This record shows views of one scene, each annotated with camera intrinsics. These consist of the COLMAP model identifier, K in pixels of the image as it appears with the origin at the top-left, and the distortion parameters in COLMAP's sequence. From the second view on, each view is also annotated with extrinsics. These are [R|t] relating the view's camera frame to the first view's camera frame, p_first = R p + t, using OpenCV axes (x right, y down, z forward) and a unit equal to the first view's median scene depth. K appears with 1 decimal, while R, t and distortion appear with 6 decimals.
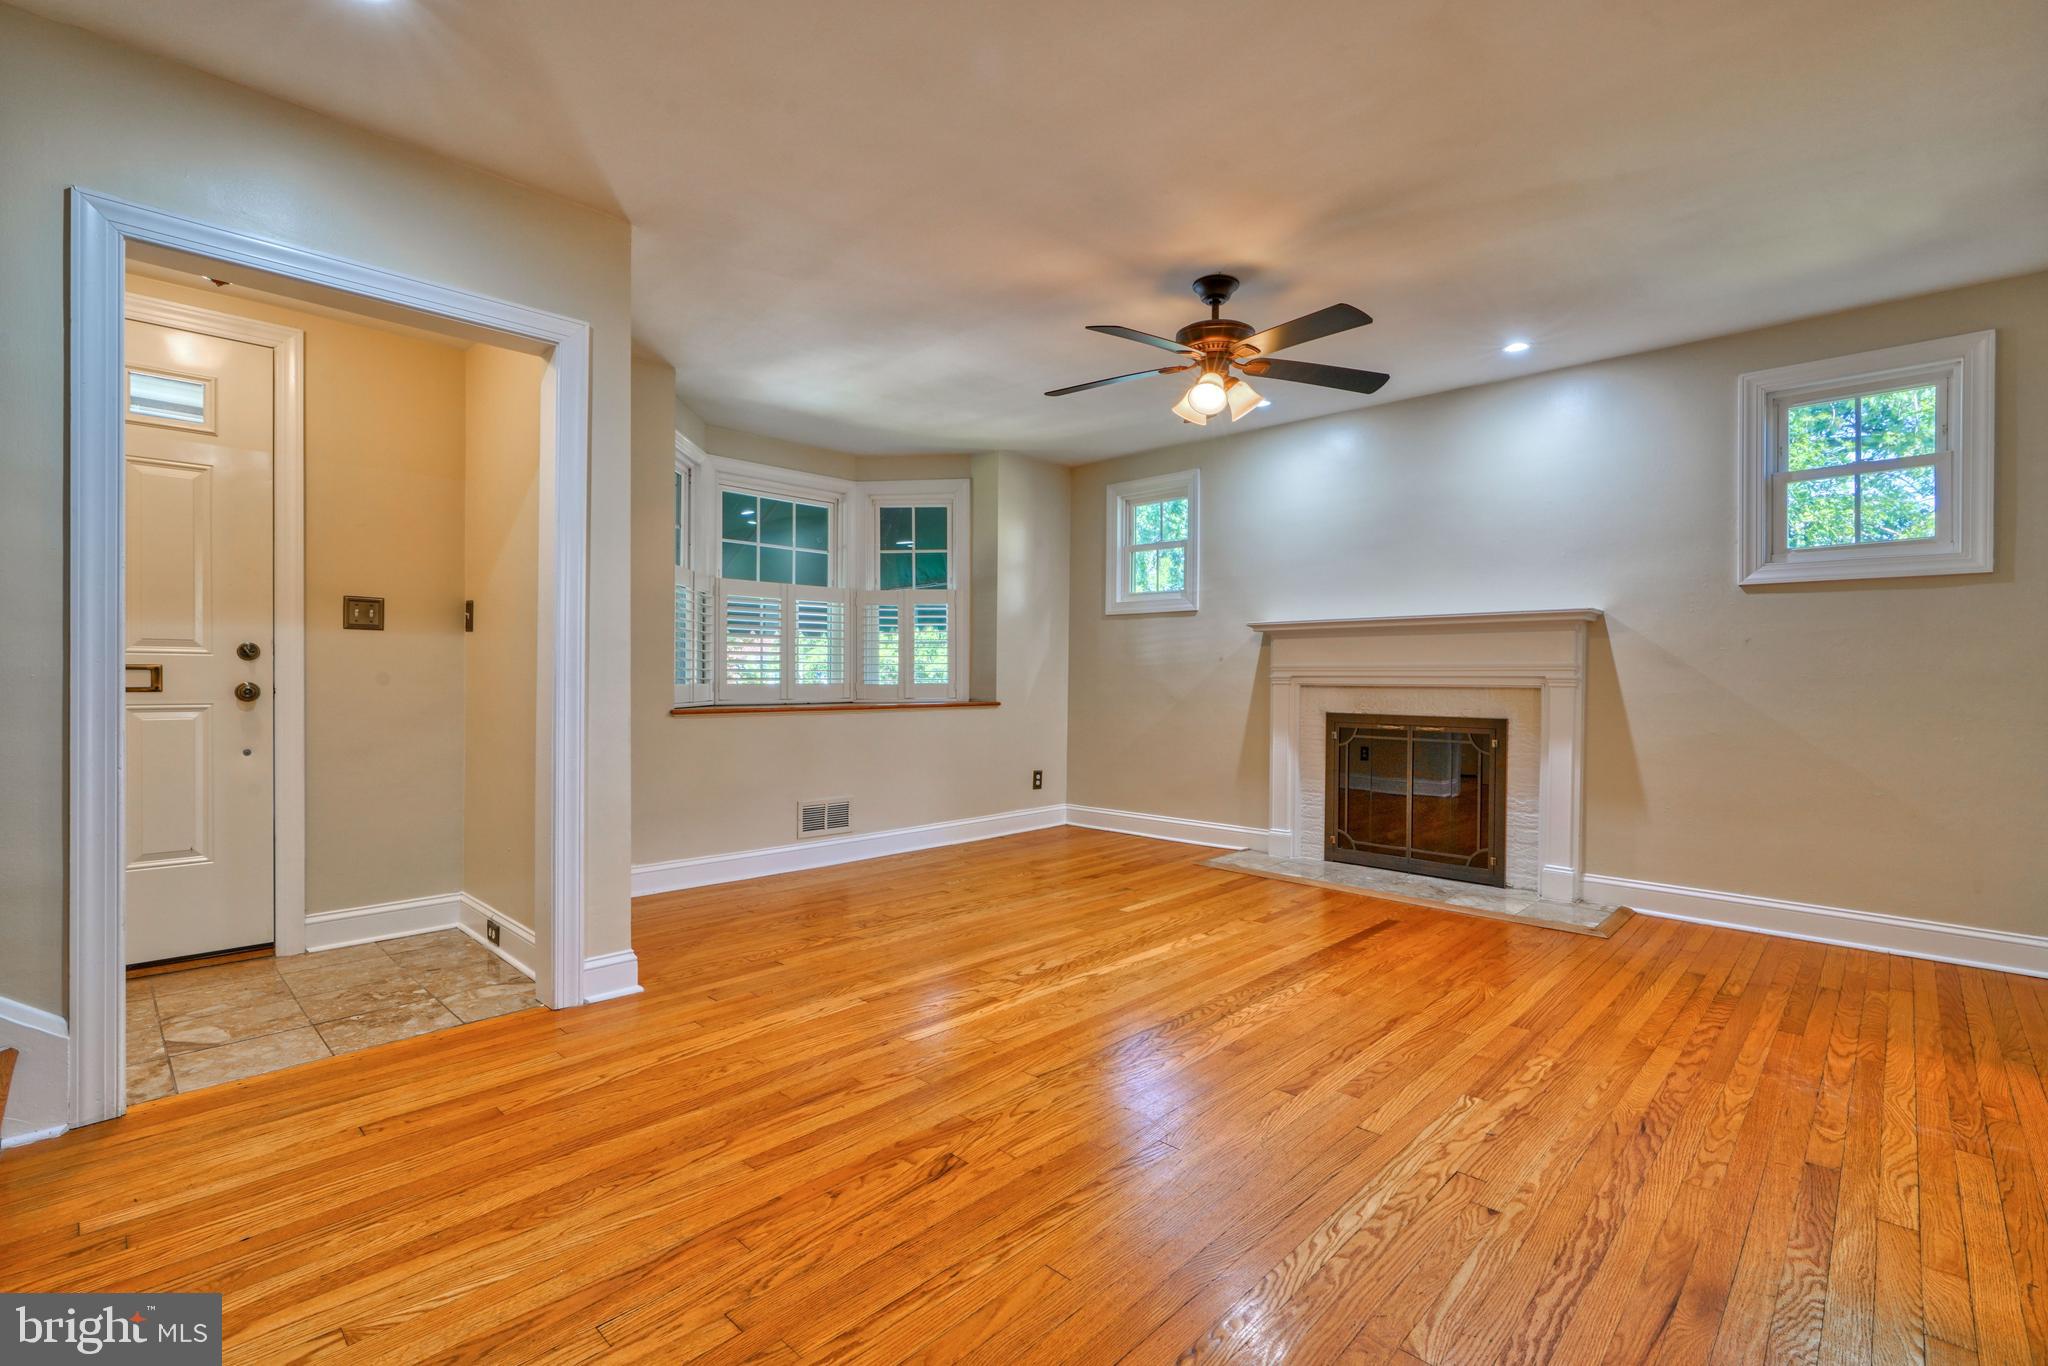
lens RADIAL K [[918.8, 0, 1025.1], [0, 918.8, 678.7], [0, 0, 1]] dist [-0.004908, 0.000017]
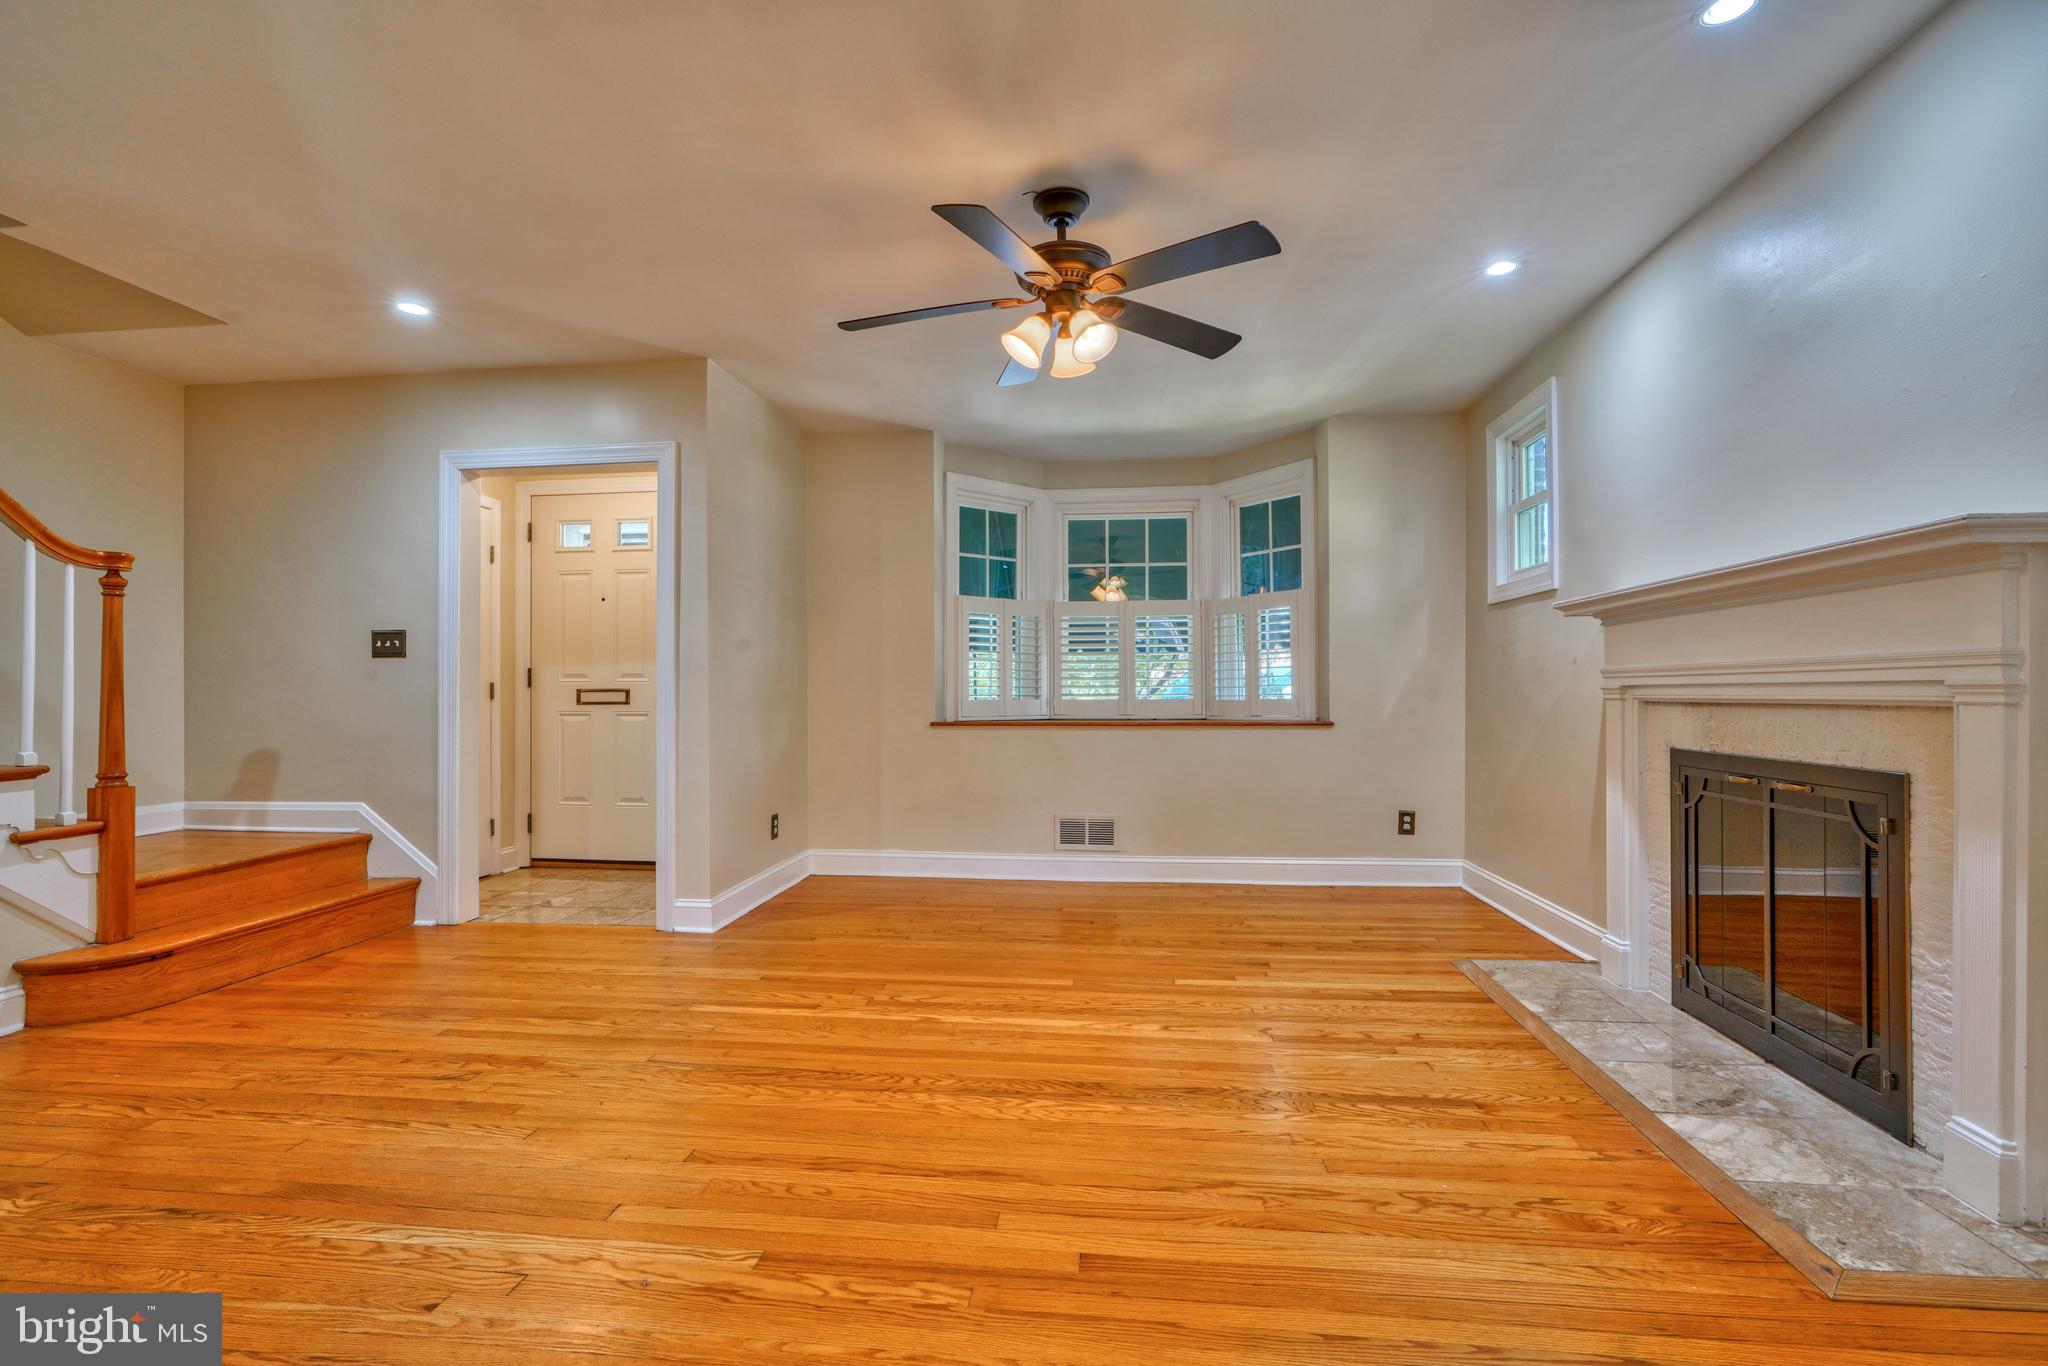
lens RADIAL K [[938.3, 0, 1024.0], [0, 938.3, 683.0], [0, 0, 1]] dist [-0.003533, 0.000142]
pose [[0.605090, -0.014740, -0.796021, 0.667637], [0.004607, 0.999877, -0.015013, 0.003235], [0.796144, 0.005417, 0.605083, 0.387905]]
